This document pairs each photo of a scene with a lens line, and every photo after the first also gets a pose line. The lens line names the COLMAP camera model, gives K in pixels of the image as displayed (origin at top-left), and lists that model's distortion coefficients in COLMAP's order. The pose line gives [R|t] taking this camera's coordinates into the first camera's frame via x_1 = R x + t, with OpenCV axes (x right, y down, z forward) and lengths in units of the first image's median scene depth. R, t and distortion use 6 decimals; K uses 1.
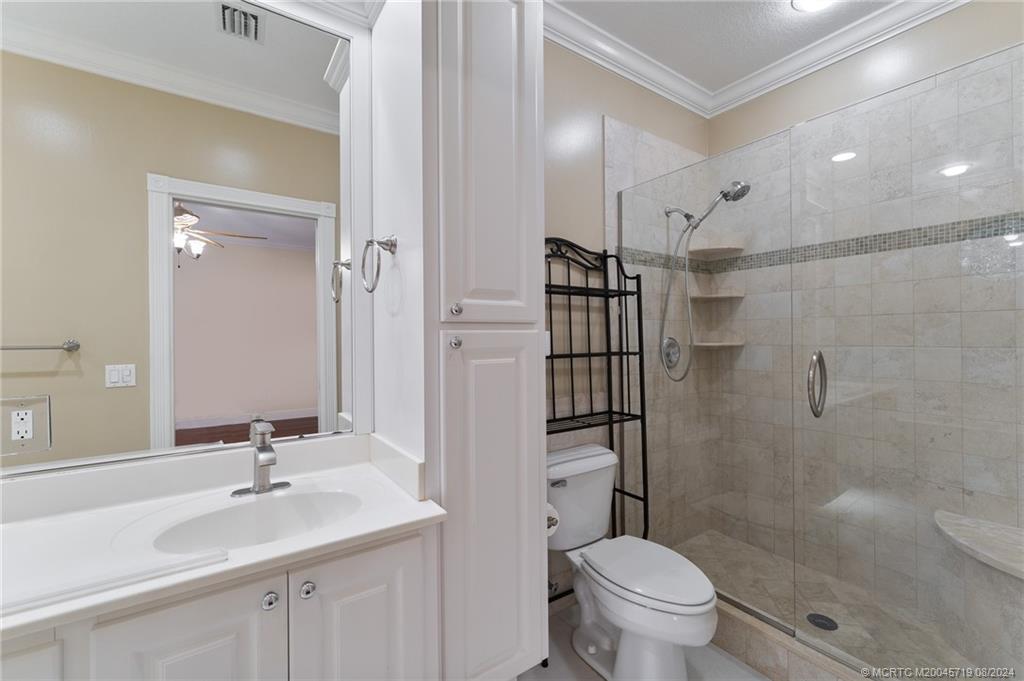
lens RADIAL K [[407.0, 0, 512.0], [0, 407.0, 340.5], [0, 0, 1]] dist [-0.000552, -0.000059]
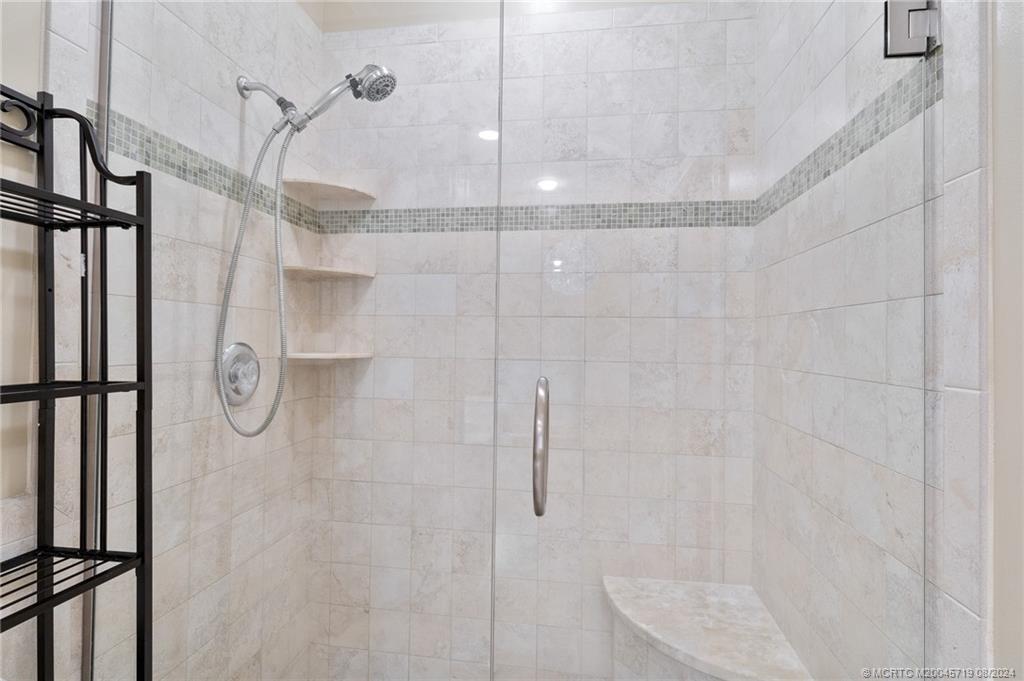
lens RADIAL K [[487.4, 0, 516.4], [0, 487.4, 329.4], [0, 0, 1]] dist [-0.000156, -0.000566]
pose [[0.653567, 0.037990, 0.755915, 0.165366], [-0.014171, 0.999179, -0.037964, -0.005529], [-0.756736, 0.014100, 0.653568, 0.370798]]
